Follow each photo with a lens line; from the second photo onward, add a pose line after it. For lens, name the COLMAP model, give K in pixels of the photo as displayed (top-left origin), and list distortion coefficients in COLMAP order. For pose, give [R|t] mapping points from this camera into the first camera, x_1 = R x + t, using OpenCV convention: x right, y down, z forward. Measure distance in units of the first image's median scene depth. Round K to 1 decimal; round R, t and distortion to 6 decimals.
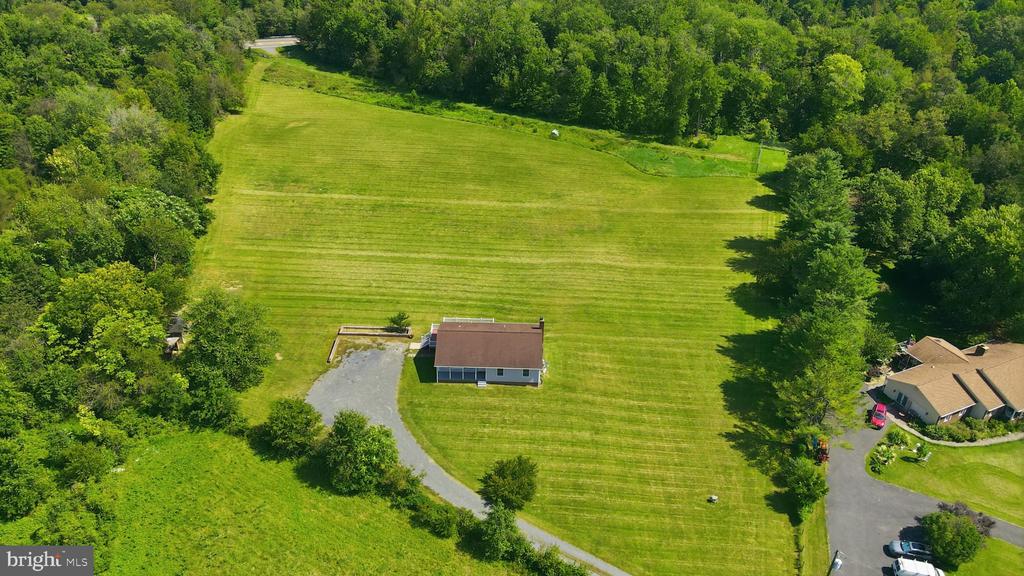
lens RADIAL K [[755.6, 0, 505.3], [0, 755.6, 293.0], [0, 0, 1]] dist [-0.008224, 0.053865]
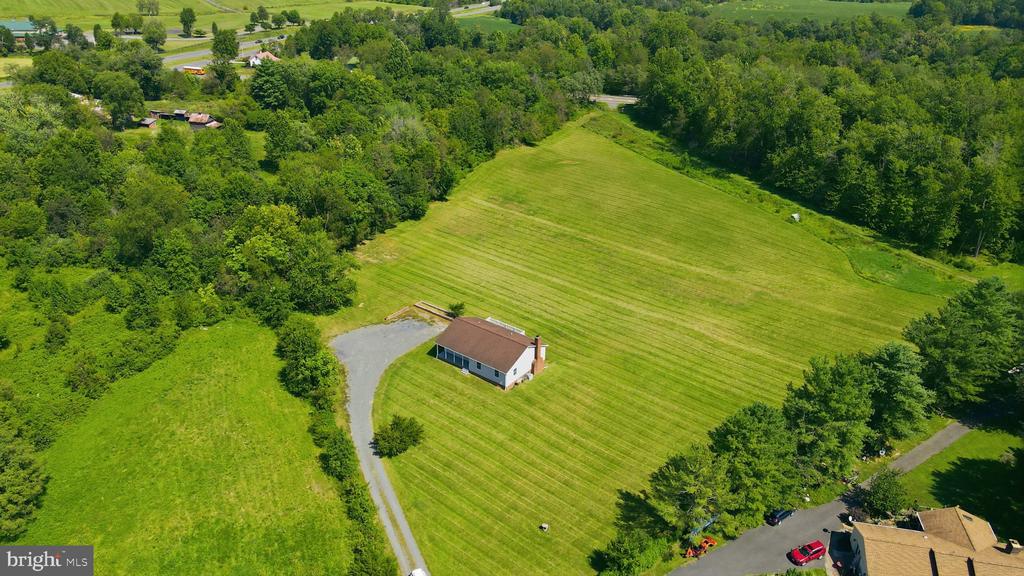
lens RADIAL K [[755.6, 0, 505.3], [0, 755.6, 293.0], [0, 0, 1]] dist [-0.008224, 0.053865]
pose [[0.798347, 0.260858, -0.542766, 0.555968], [-0.311346, 0.950296, -0.001234, -0.008909], [0.515466, 0.169974, 0.839883, 0.045698]]
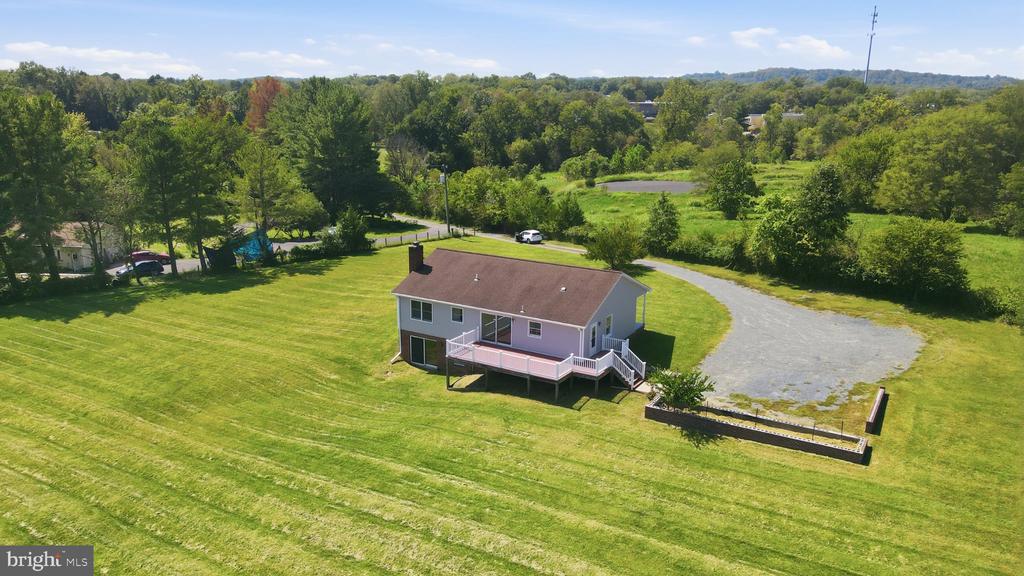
lens RADIAL K [[755.6, 0, 505.3], [0, 755.6, 293.0], [0, 0, 1]] dist [-0.008224, 0.053865]
pose [[-0.859133, -0.160223, 0.486023, -0.234275], [0.241280, 0.710721, 0.660802, -0.242149], [-0.451302, 0.684985, -0.571946, 1.211185]]
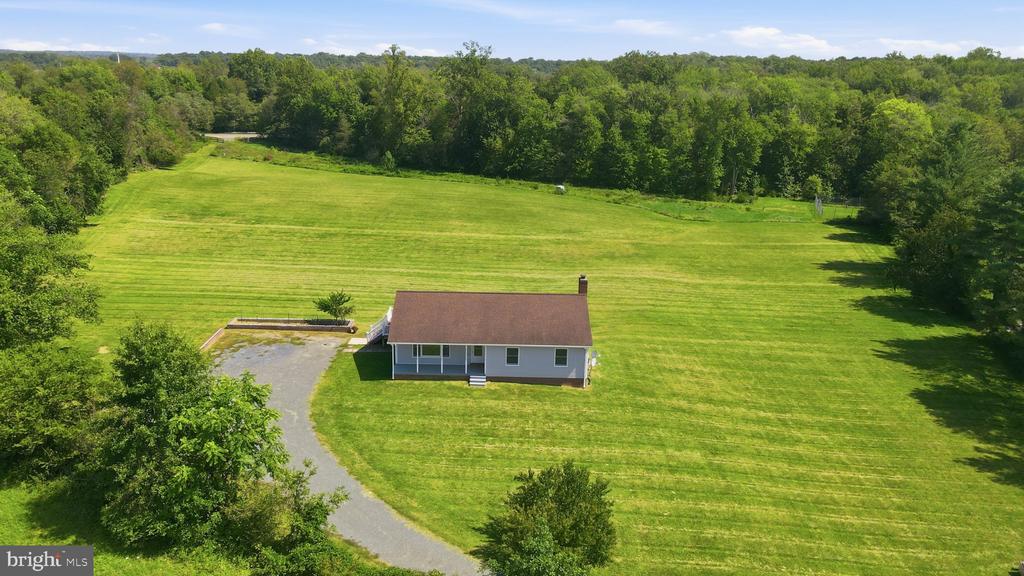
lens RADIAL K [[755.6, 0, 505.3], [0, 755.6, 293.0], [0, 0, 1]] dist [-0.008224, 0.053865]
pose [[0.999745, -0.007686, 0.021257, -0.020502], [0.012836, 0.967109, -0.254039, 0.178252], [-0.018605, 0.254247, 0.966960, 0.433575]]
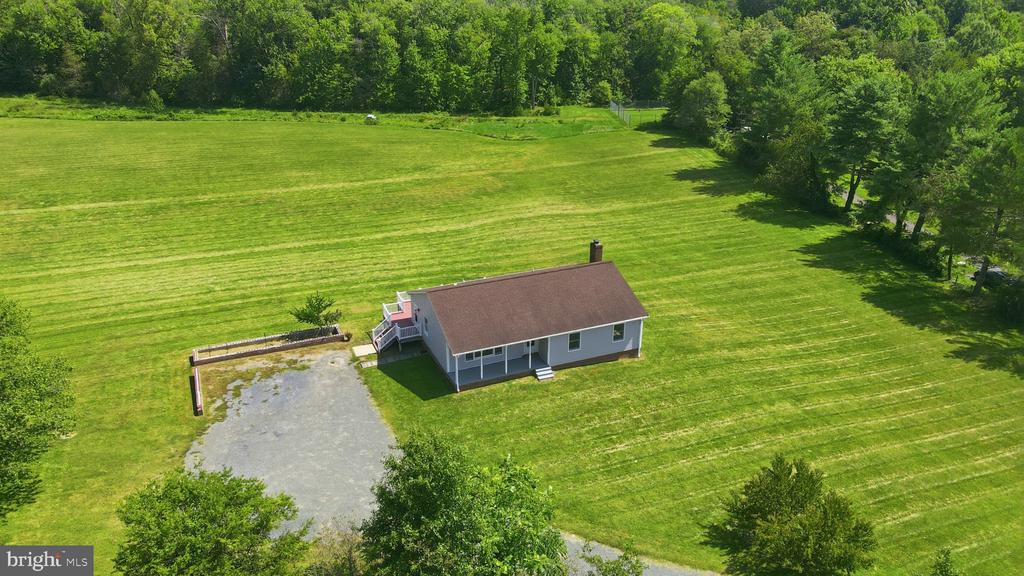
lens RADIAL K [[755.6, 0, 505.3], [0, 755.6, 293.0], [0, 0, 1]] dist [-0.008224, 0.053865]
pose [[0.914482, -0.184775, 0.359972, -0.204305], [0.229873, 0.969379, -0.086390, 0.096757], [-0.332987, 0.161750, 0.928955, 0.491420]]
